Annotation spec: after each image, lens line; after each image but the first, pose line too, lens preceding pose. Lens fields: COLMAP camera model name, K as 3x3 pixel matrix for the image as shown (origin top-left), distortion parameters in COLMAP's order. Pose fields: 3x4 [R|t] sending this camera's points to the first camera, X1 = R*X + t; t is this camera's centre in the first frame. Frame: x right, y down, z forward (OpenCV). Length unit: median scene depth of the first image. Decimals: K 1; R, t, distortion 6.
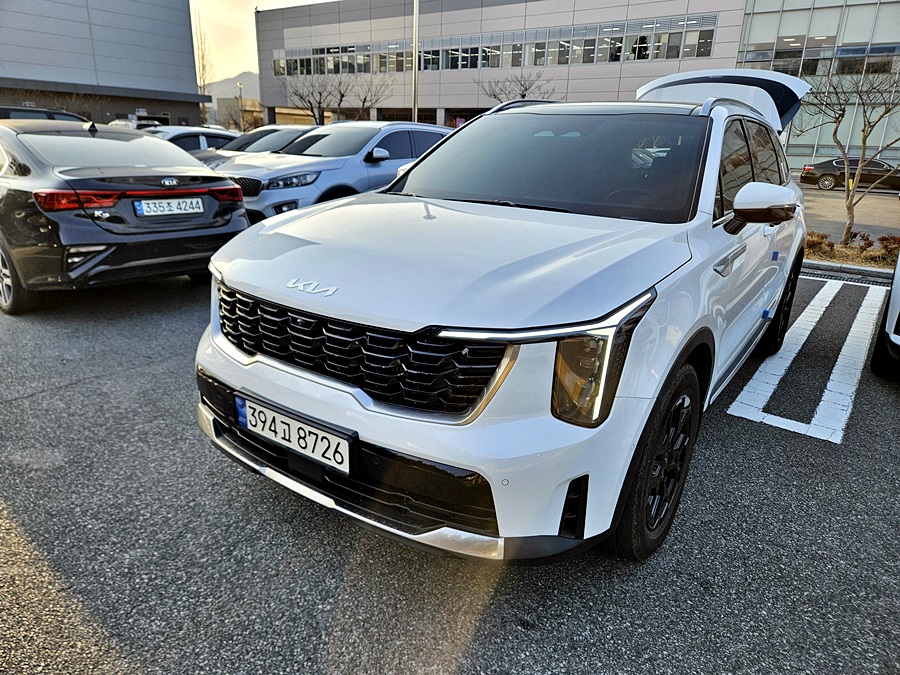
lens RADIAL K [[598.9, 0, 452.7], [0, 598.9, 333.0], [0, 0, 1]] dist [0.071186, -0.054035]
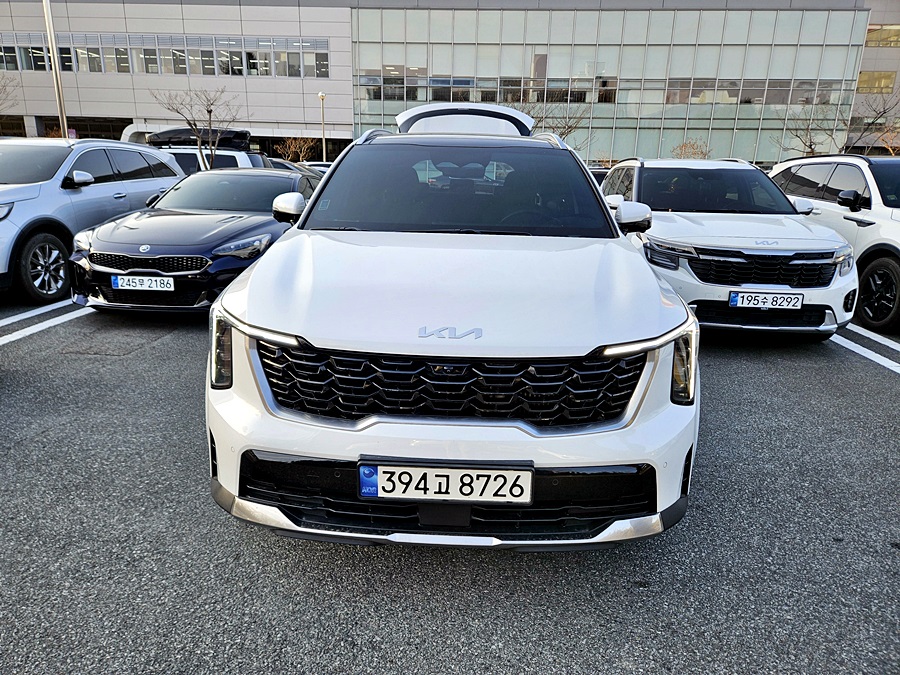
lens RADIAL K [[598.9, 0, 452.7], [0, 598.9, 333.0], [0, 0, 1]] dist [0.071186, -0.054035]
pose [[0.836785, -0.163980, 0.522399, -0.720531], [0.174523, 0.984214, 0.029390, -0.100003], [-0.518972, 0.066578, 0.852194, 0.151505]]
